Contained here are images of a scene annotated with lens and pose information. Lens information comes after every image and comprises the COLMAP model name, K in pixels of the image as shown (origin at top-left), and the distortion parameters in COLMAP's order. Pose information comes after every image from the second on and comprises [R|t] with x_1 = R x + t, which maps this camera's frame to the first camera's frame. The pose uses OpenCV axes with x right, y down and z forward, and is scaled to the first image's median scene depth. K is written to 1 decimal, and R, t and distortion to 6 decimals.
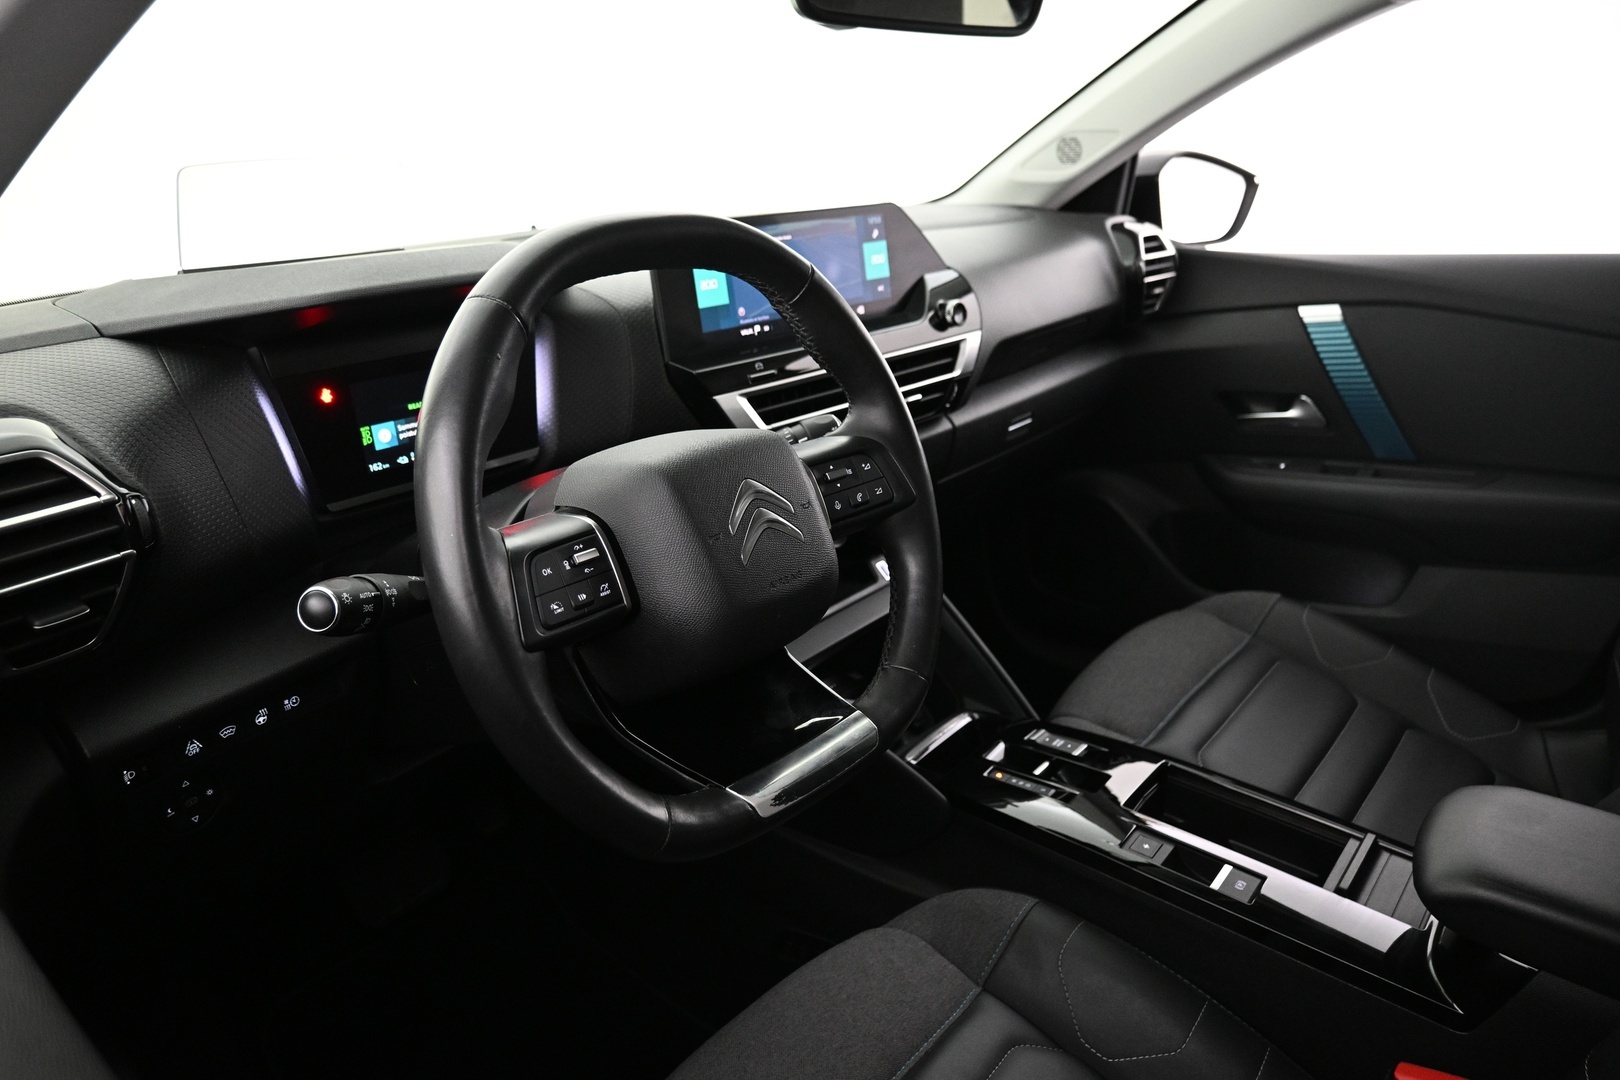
lens RADIAL K [[1115.0, 0, 819.4], [0, 1115.0, 513.9], [0, 0, 1]] dist [-0.004132, 0.002101]
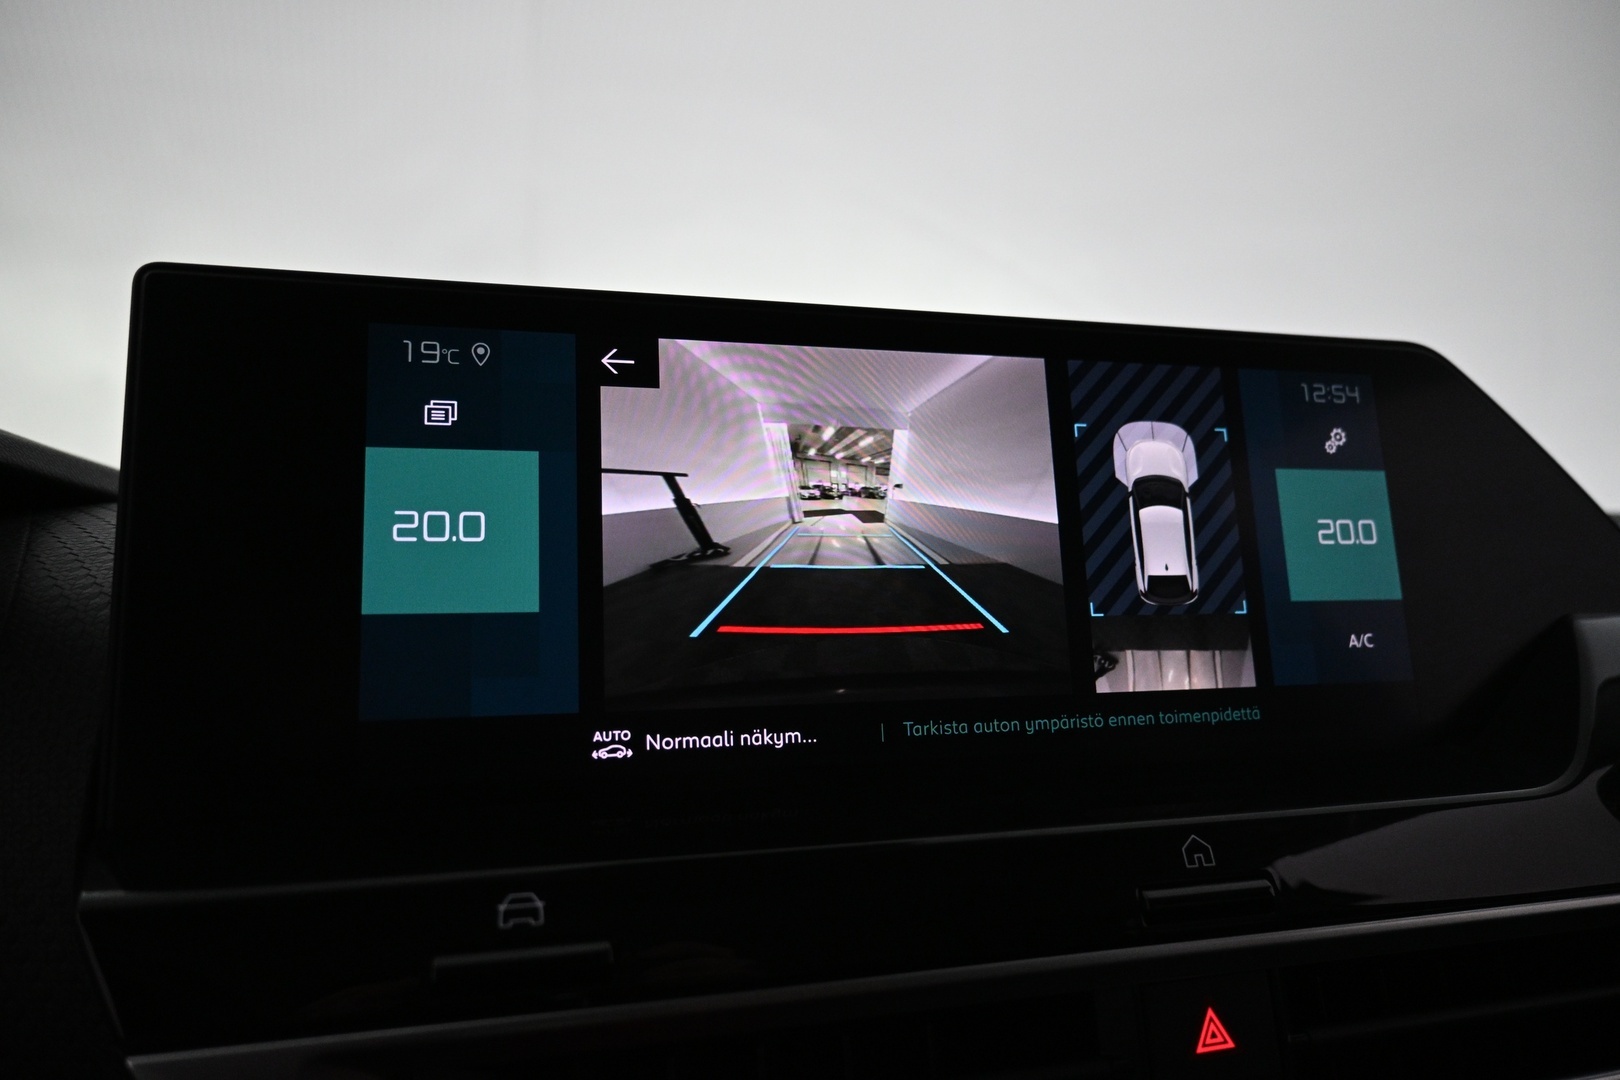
lens RADIAL K [[1115.7, 0, 820.0], [0, 1115.7, 513.0], [0, 0, 1]] dist [-0.000085, -0.004252]
pose [[0.852666, -0.015170, -0.522235, 0.085269], [-0.181502, 0.928720, -0.323320, -0.125693], [0.489915, 0.370471, 0.789135, 0.735612]]
